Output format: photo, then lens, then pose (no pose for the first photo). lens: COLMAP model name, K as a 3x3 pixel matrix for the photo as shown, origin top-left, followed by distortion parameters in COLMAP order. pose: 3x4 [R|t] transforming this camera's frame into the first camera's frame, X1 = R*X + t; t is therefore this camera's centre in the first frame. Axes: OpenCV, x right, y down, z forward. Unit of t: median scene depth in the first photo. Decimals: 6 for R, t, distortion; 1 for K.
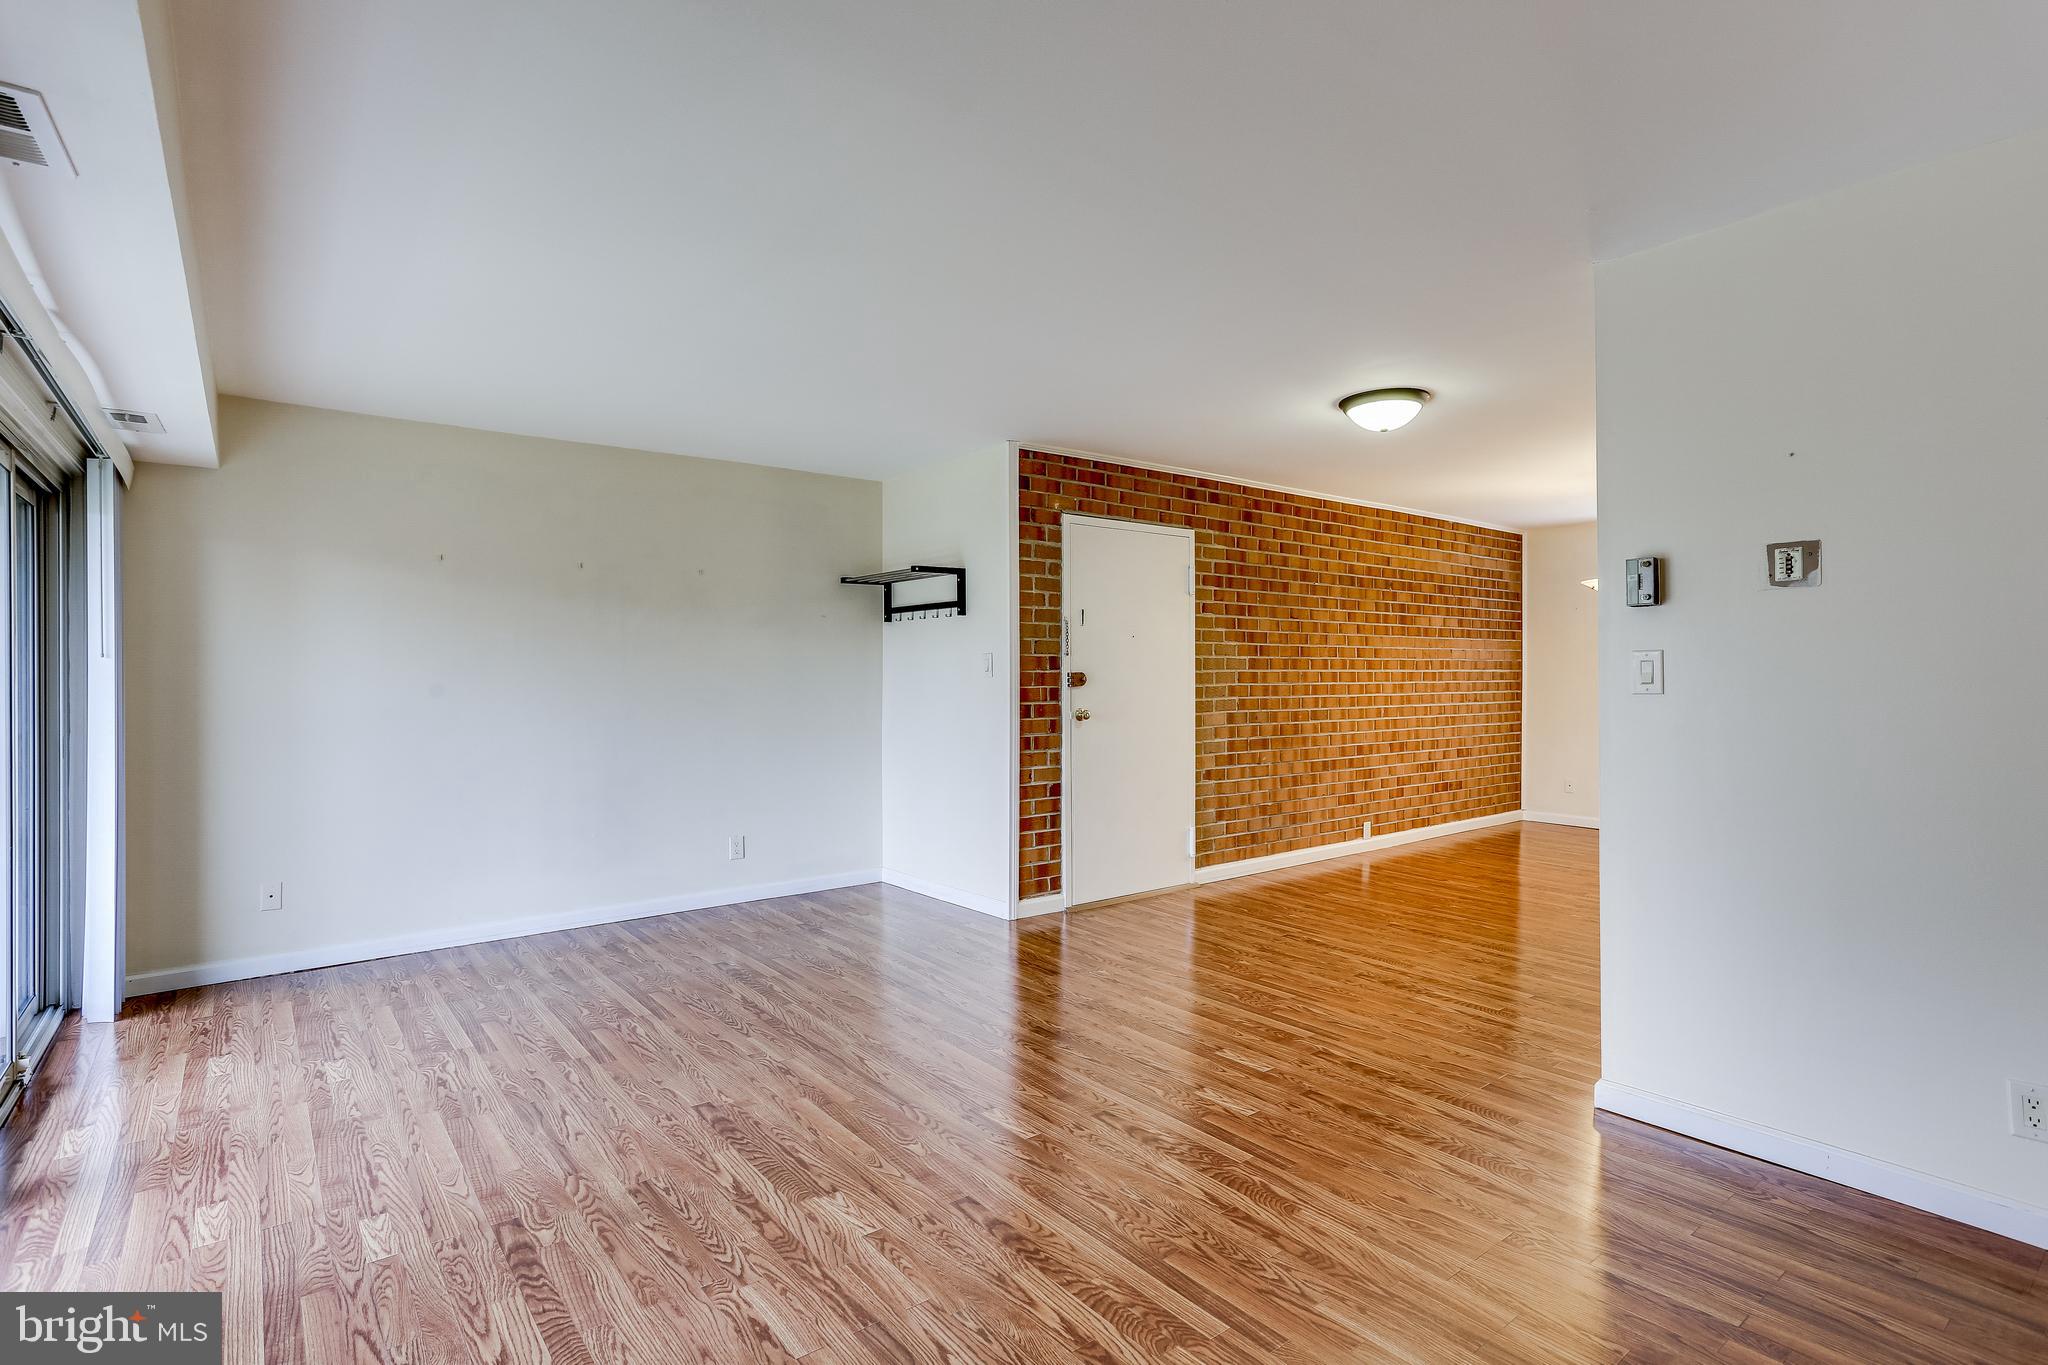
lens RADIAL K [[1006.0, 0, 1022.0], [0, 1006.0, 686.8], [0, 0, 1]] dist [-0.028392, 0.019667]
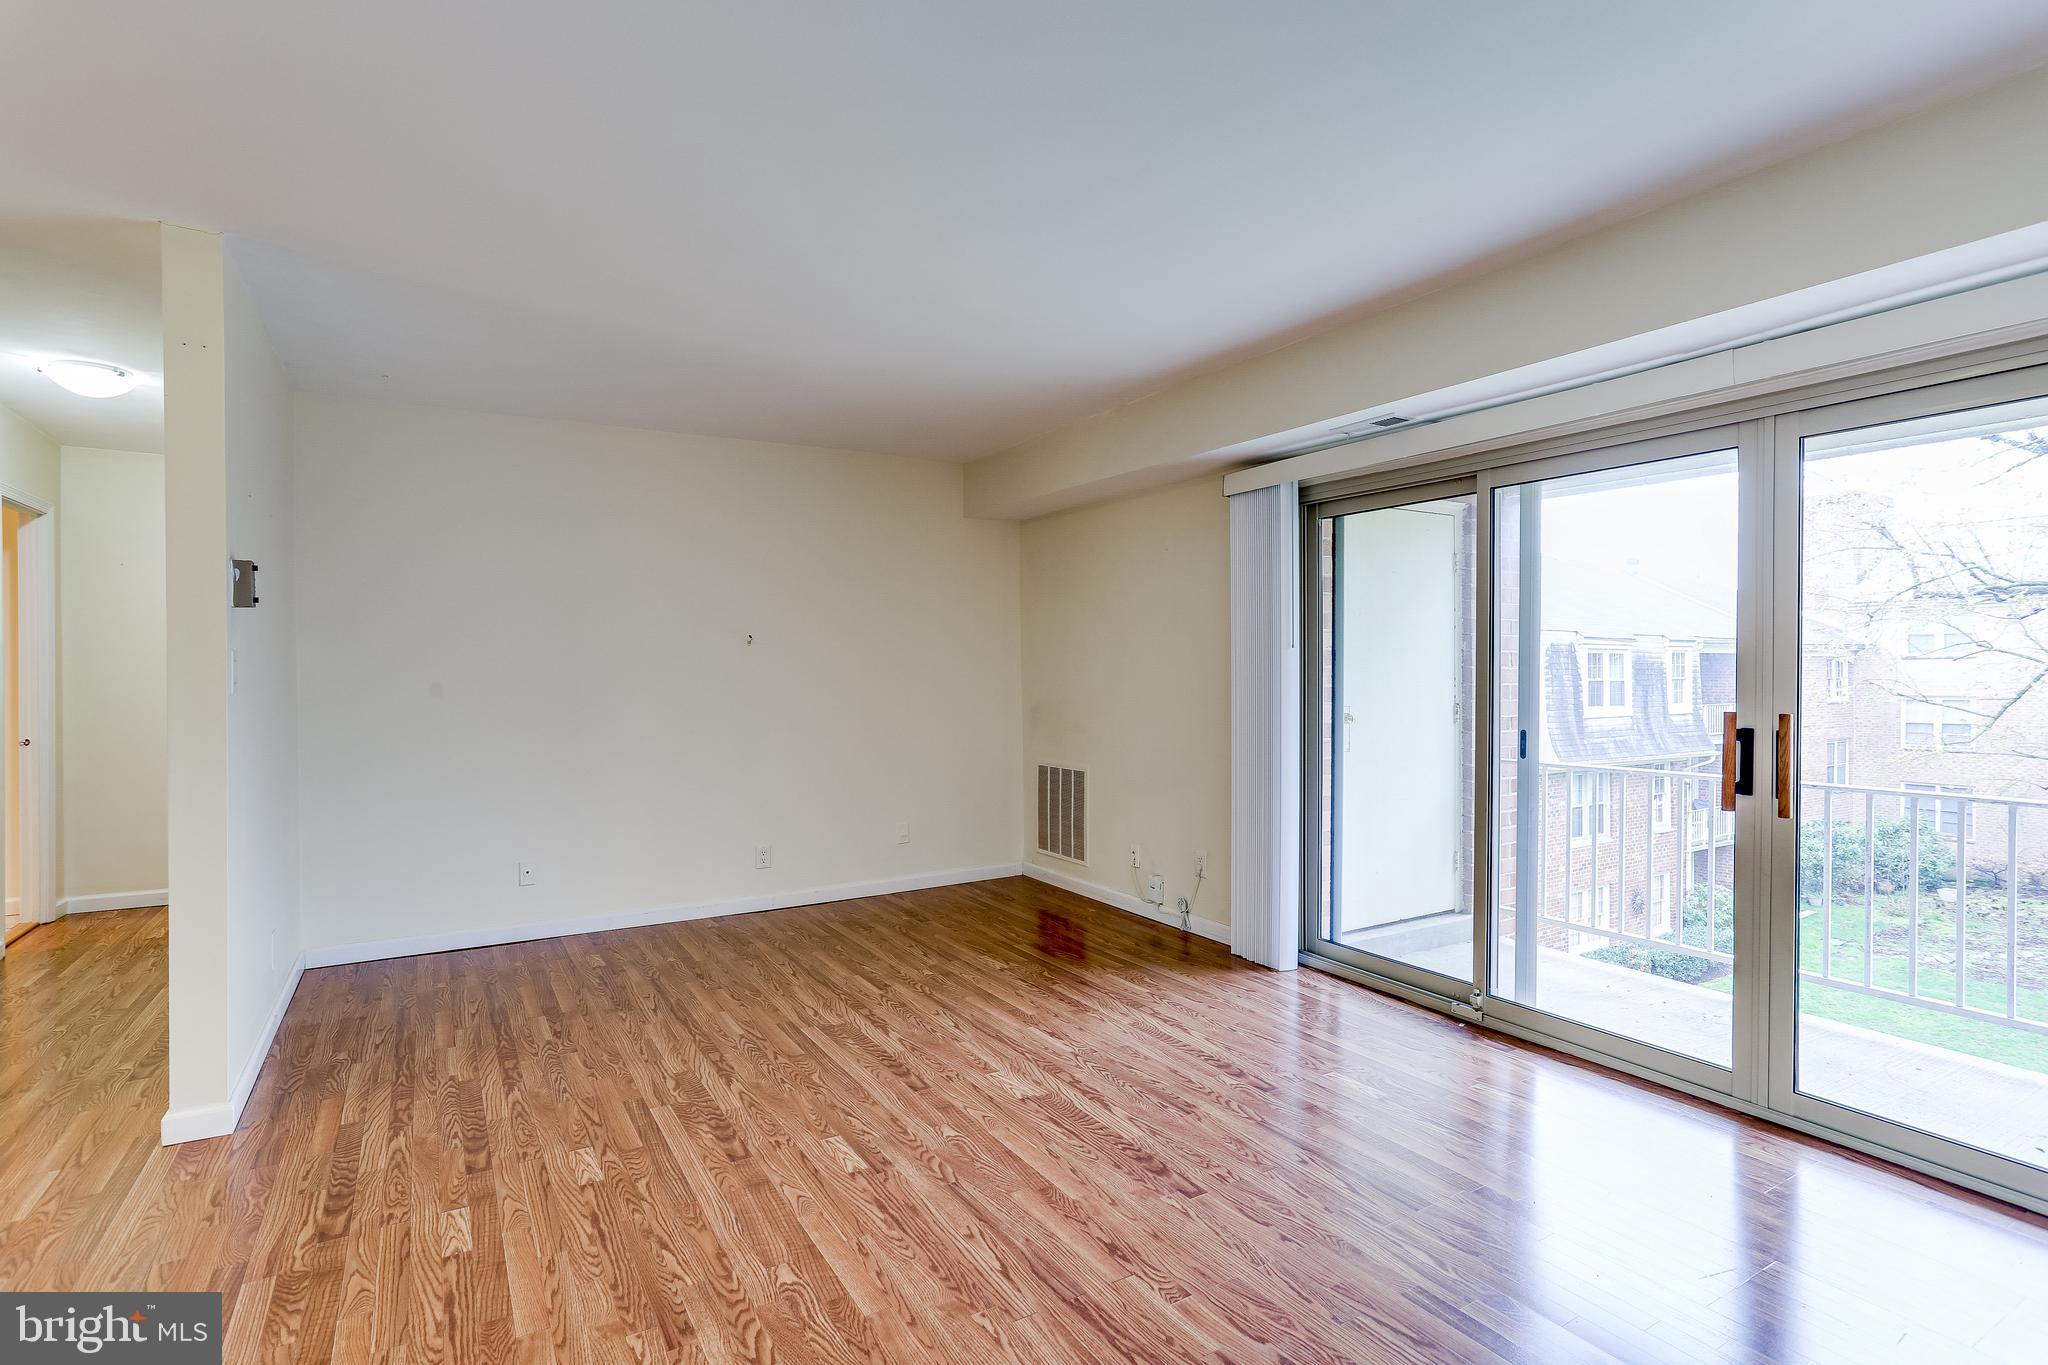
lens RADIAL K [[1006.0, 0, 1016.6], [0, 1006.0, 680.4], [0, 0, 1]] dist [-0.028392, 0.019667]
pose [[-0.991213, 0.005239, 0.132169, -0.159406], [0.007342, 0.999854, 0.015434, -0.008666], [-0.132069, 0.016269, -0.991107, 1.019634]]
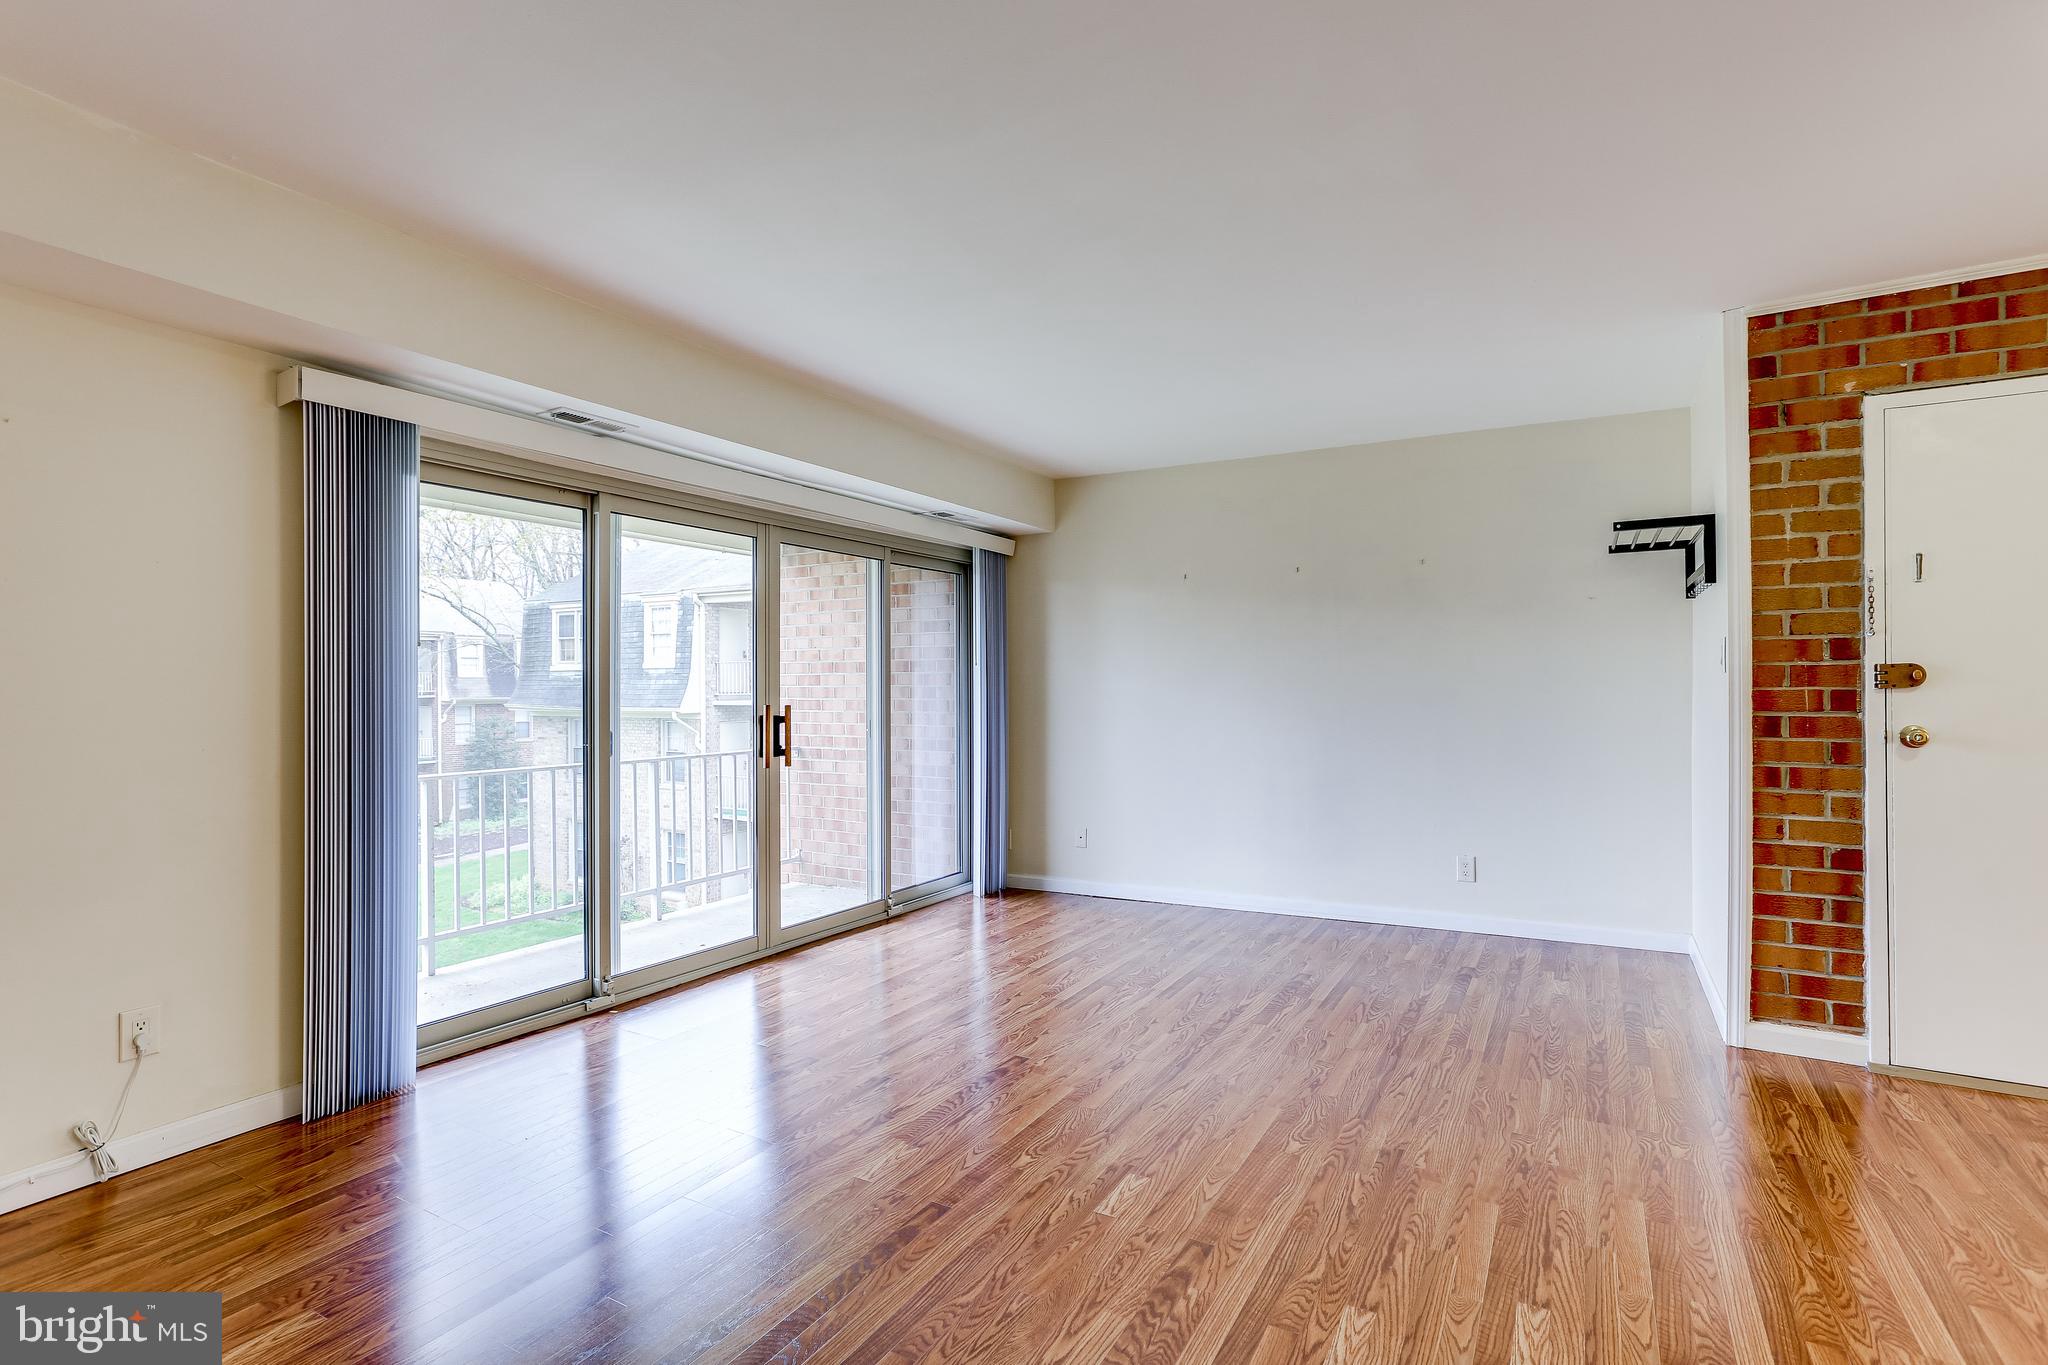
lens RADIAL K [[1006.0, 0, 1020.5], [0, 1006.0, 681.6], [0, 0, 1]] dist [-0.028392, 0.019667]
pose [[0.377058, -0.000719, -0.926189, 0.402866], [-0.004500, 0.999986, -0.002609, -0.000199], [0.926179, 0.005152, 0.377049, 0.320863]]
